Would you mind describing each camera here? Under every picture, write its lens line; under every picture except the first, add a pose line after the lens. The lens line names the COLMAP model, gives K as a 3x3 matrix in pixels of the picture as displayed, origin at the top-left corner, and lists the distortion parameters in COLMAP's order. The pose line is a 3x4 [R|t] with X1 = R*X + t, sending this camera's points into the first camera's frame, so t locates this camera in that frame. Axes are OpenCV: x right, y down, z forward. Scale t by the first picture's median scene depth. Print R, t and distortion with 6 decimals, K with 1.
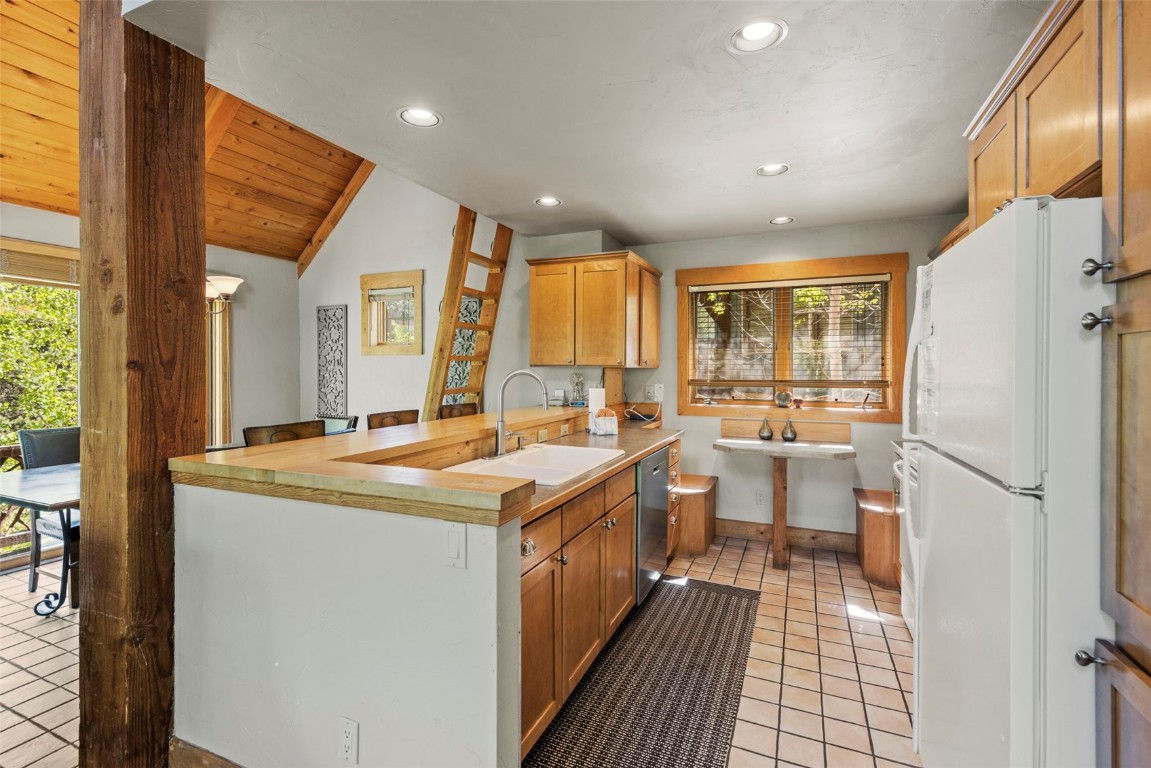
lens RADIAL K [[520.7, 0, 577.3], [0, 520.7, 368.5], [0, 0, 1]] dist [0.001397, 0.000516]
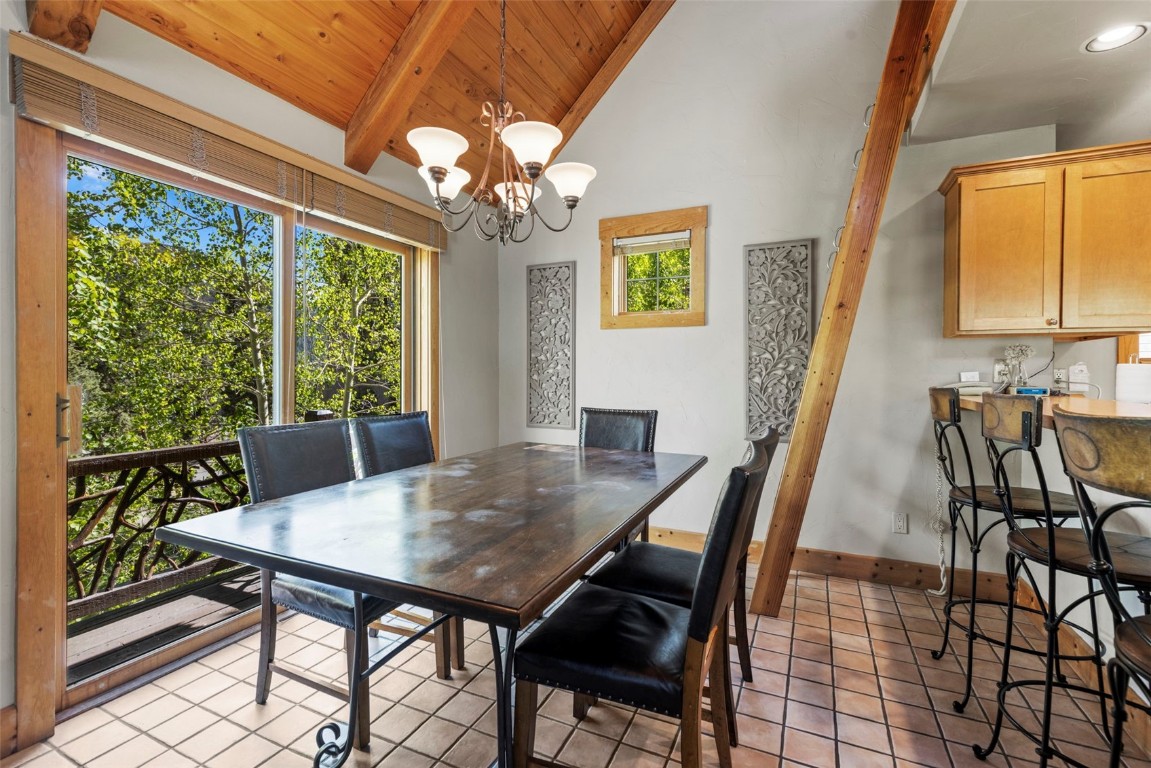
lens RADIAL K [[511.8, 0, 574.5], [0, 511.8, 371.0], [0, 0, 1]] dist [-0.002838, -0.000280]
pose [[0.999588, -0.000132, -0.028715, -0.463167], [0.000228, 0.999994, 0.003342, 0.033870], [0.028715, -0.003348, 0.999582, 0.302621]]
